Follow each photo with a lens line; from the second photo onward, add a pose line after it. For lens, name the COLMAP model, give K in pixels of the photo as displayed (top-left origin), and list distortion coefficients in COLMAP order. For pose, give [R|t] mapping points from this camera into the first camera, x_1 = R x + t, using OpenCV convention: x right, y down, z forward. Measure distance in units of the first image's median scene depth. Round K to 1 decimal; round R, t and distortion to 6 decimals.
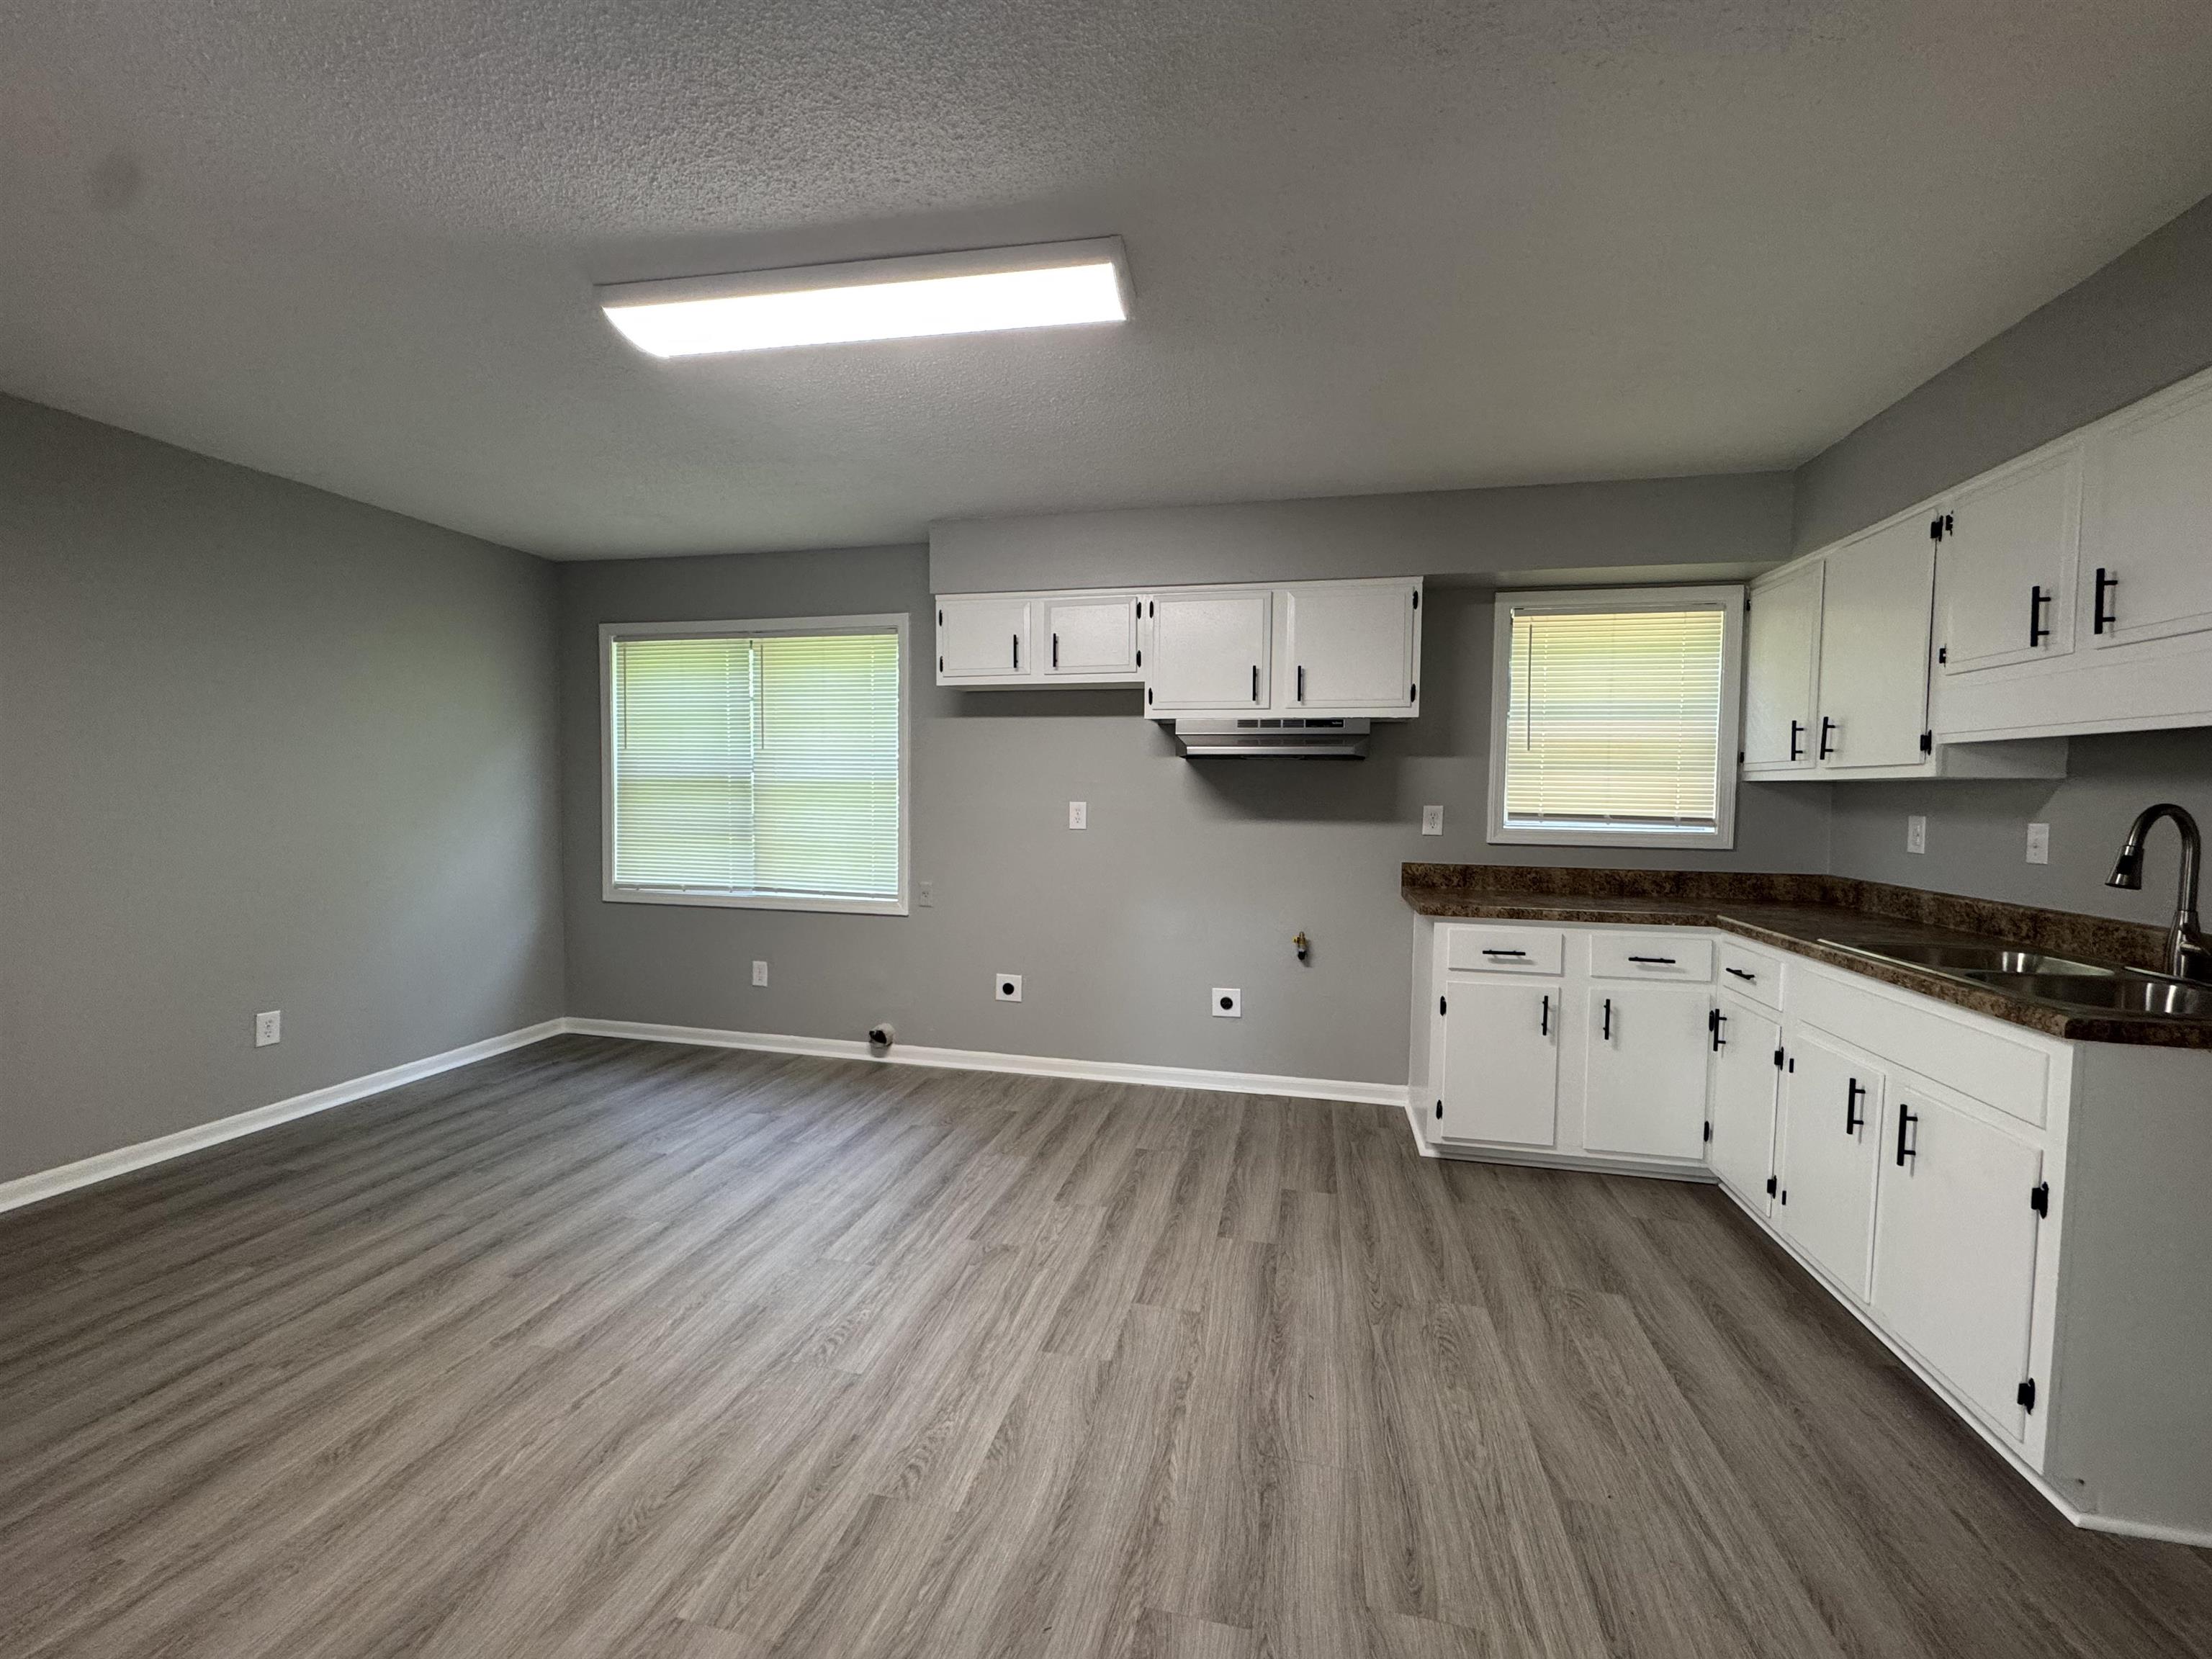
lens RADIAL K [[888.0, 0, 1106.0], [0, 888.0, 829.5], [0, 0, 1]] dist [-0.001751, 0.000460]
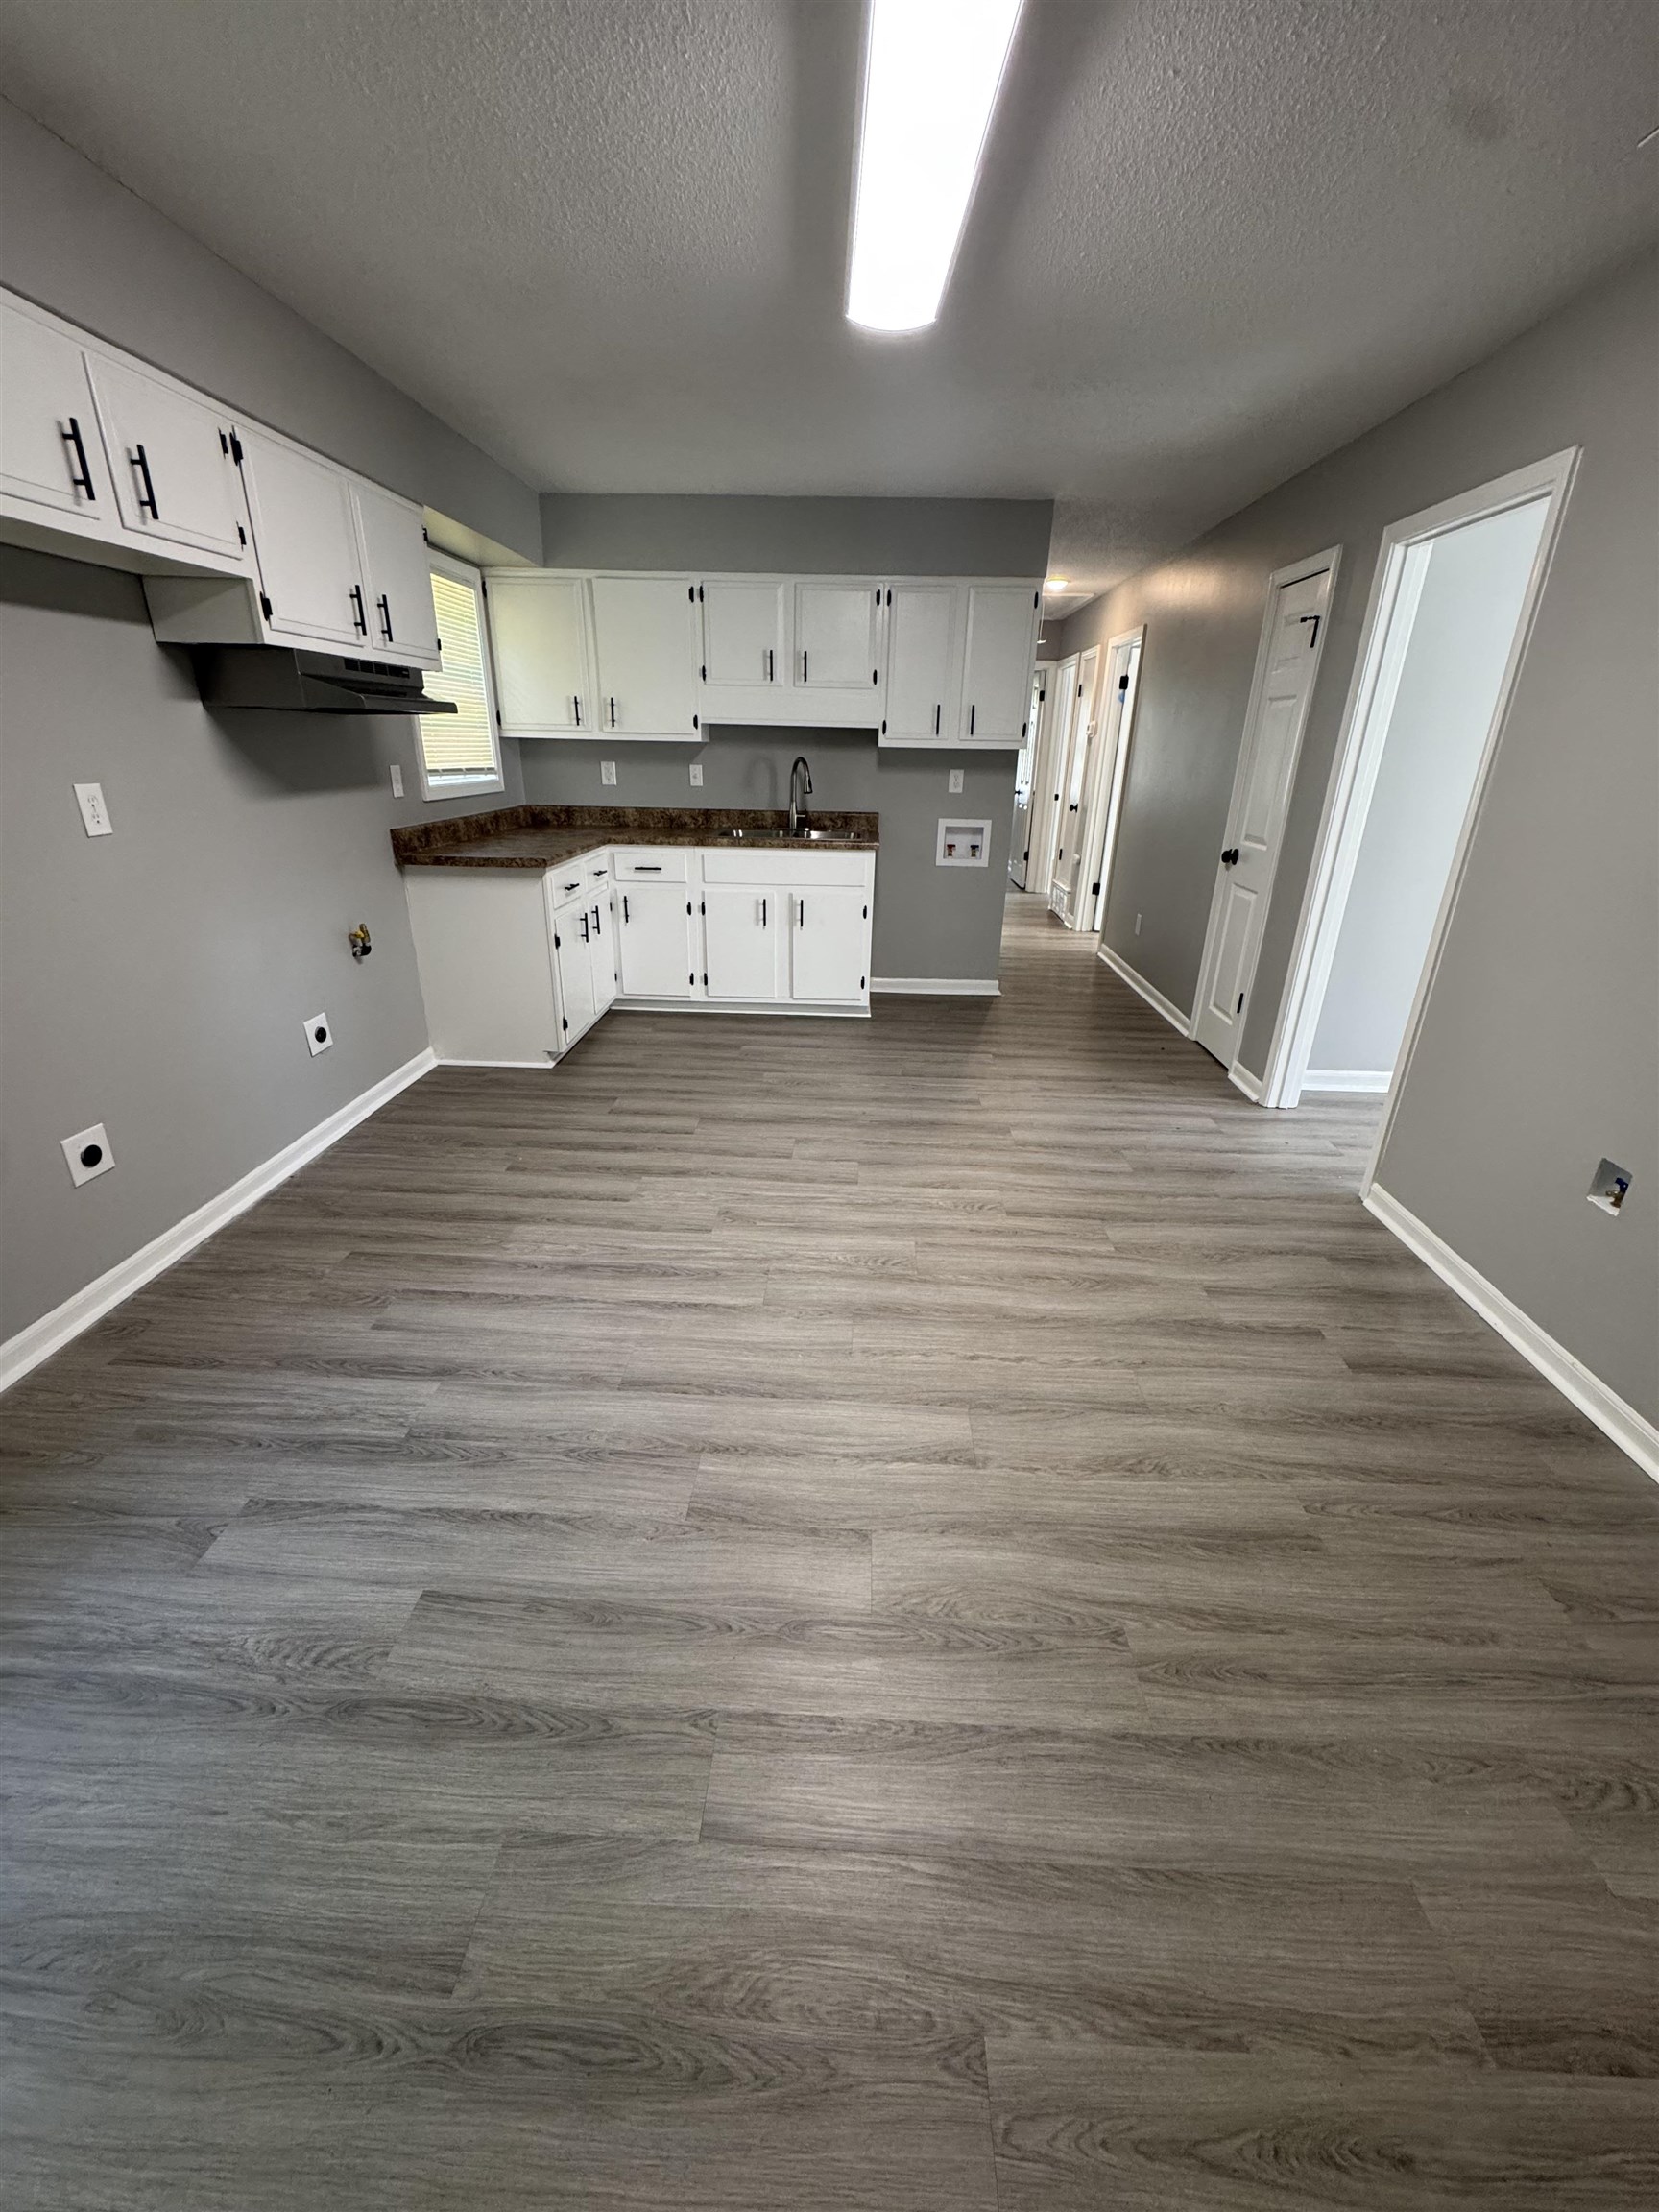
lens RADIAL K [[888.0, 0, 829.5], [0, 888.0, 1106.0], [0, 0, 1]] dist [-0.001751, 0.000460]
pose [[-0.179602, -0.389290, 0.903436, -0.872619], [0.020741, 0.916666, 0.399115, -0.073622], [-0.983521, 0.090420, -0.156561, 0.827421]]
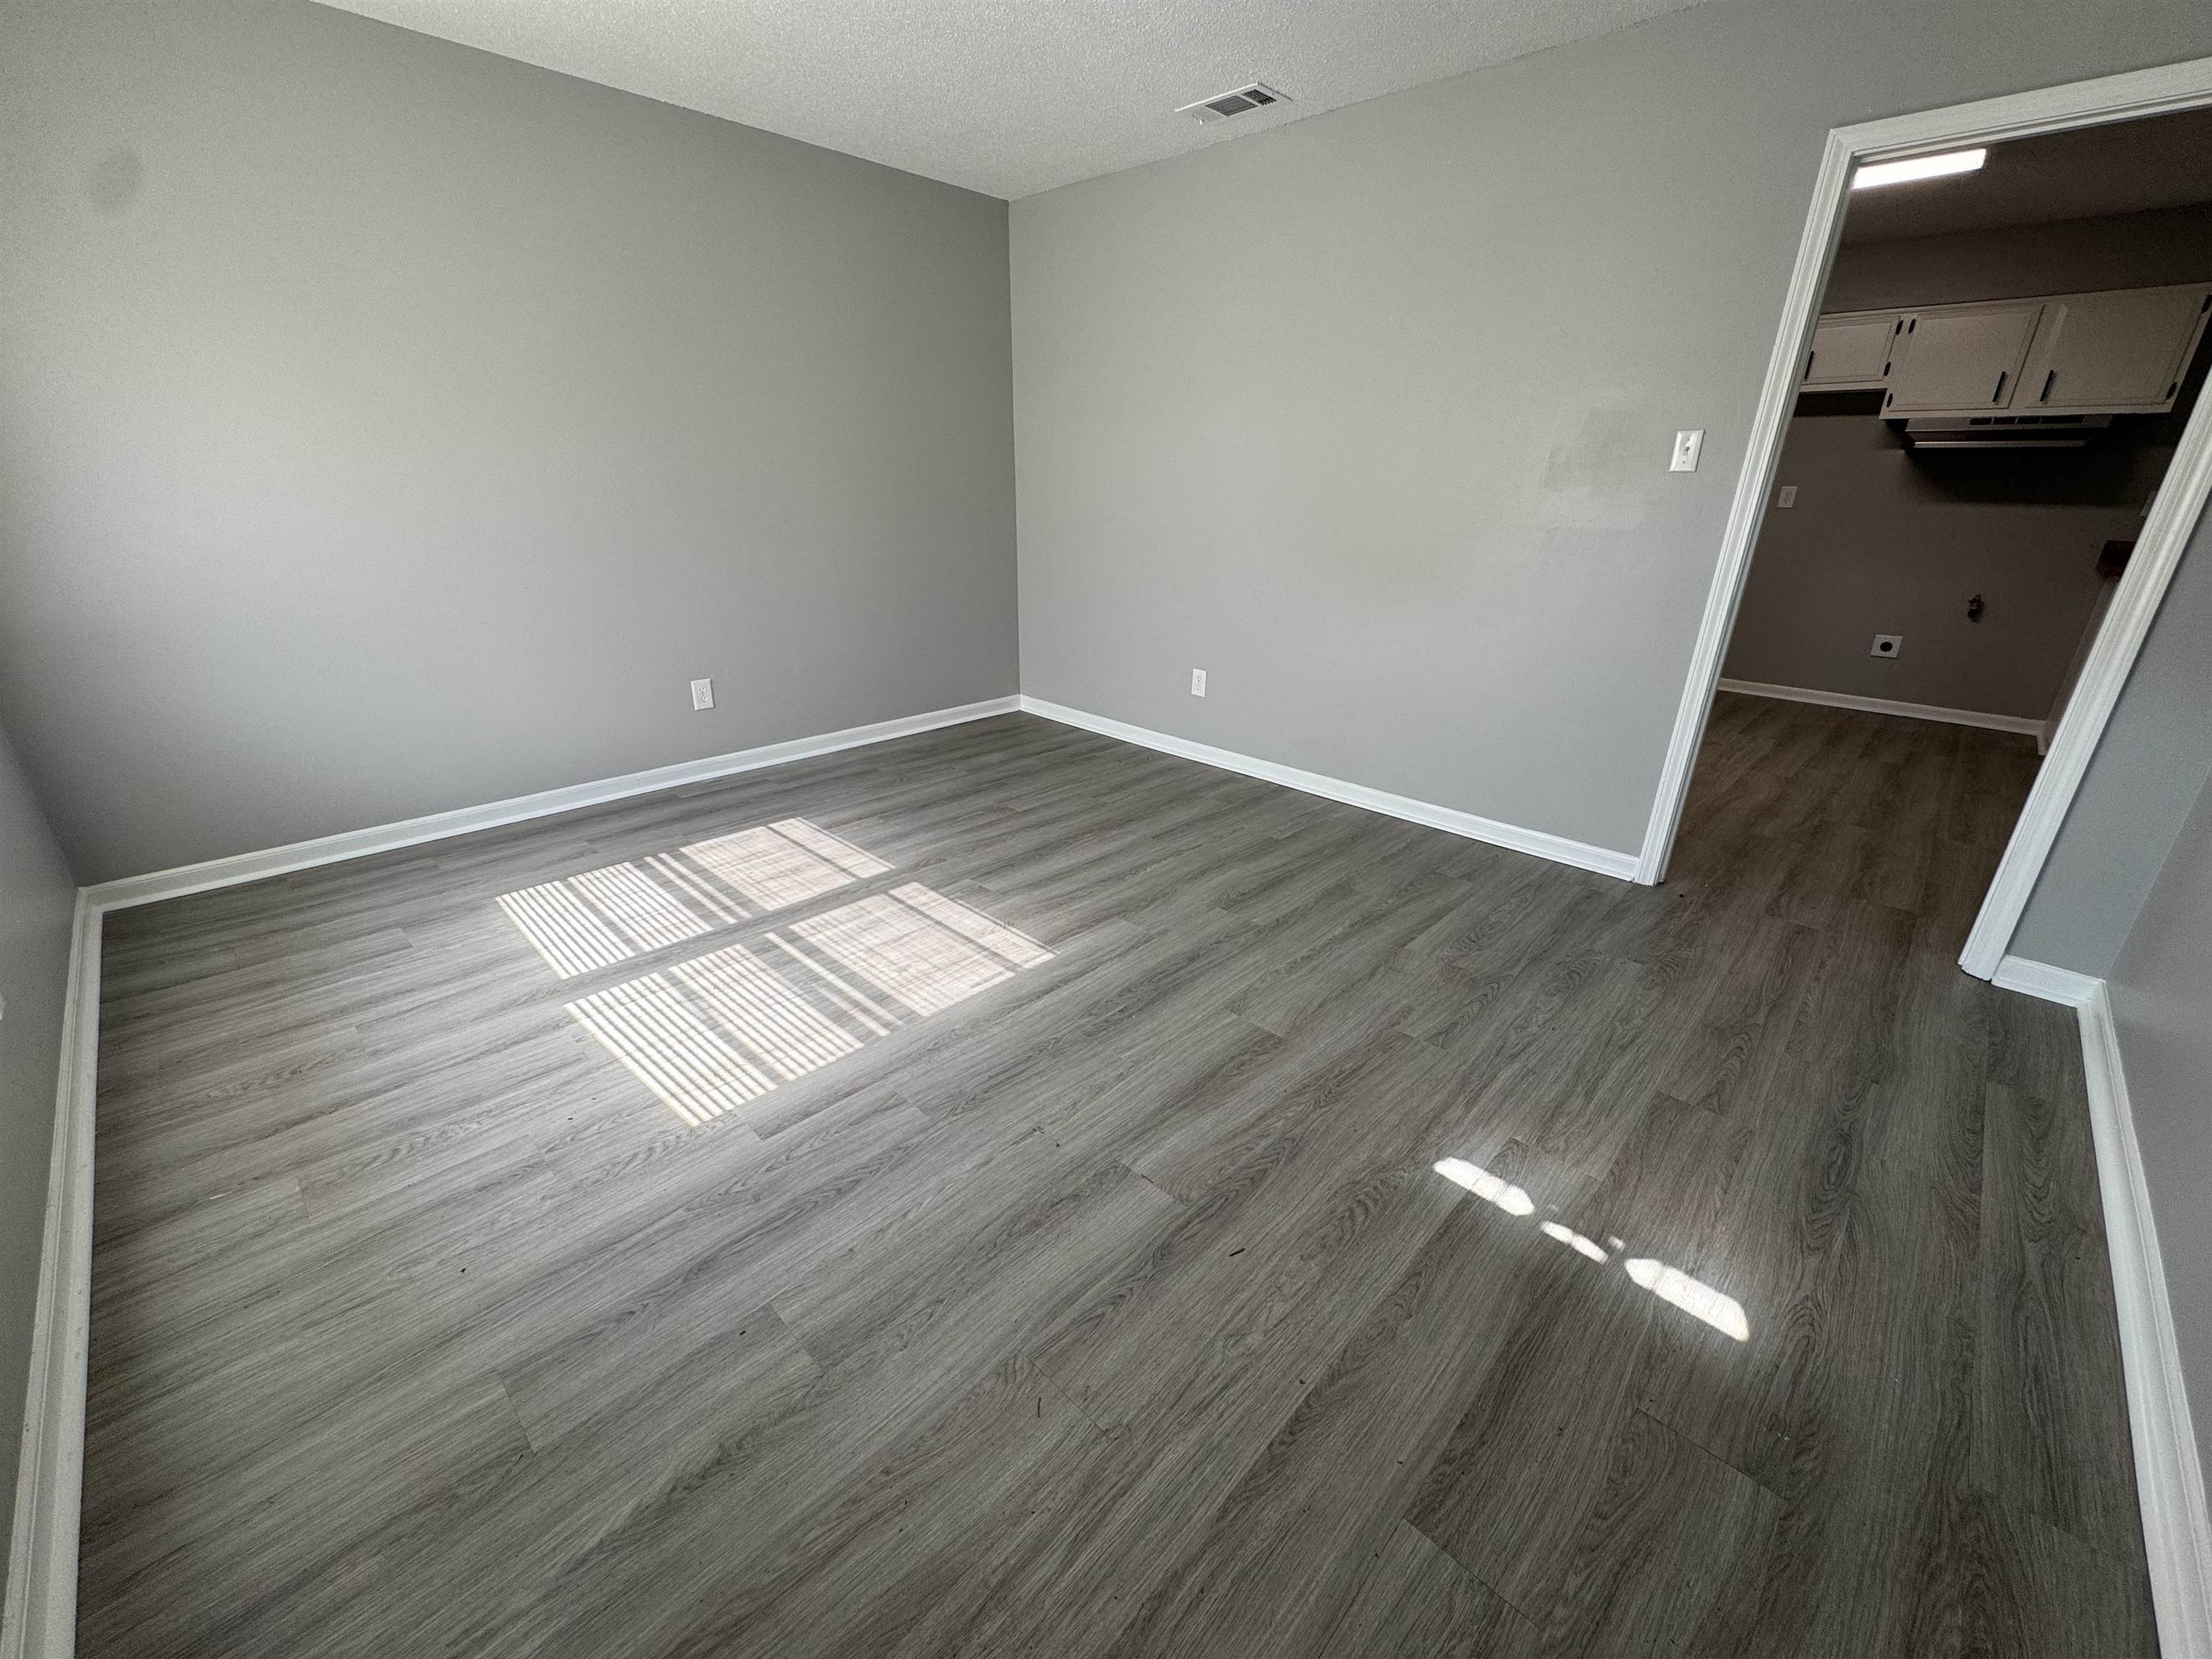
lens RADIAL K [[888.0, 0, 1106.0], [0, 888.0, 829.5], [0, 0, 1]] dist [-0.001751, 0.000460]
pose [[0.855930, 0.189928, -0.480949, -0.218275], [-0.024331, 0.943865, 0.329435, 0.052237], [0.516520, -0.270271, 0.812503, -0.960687]]
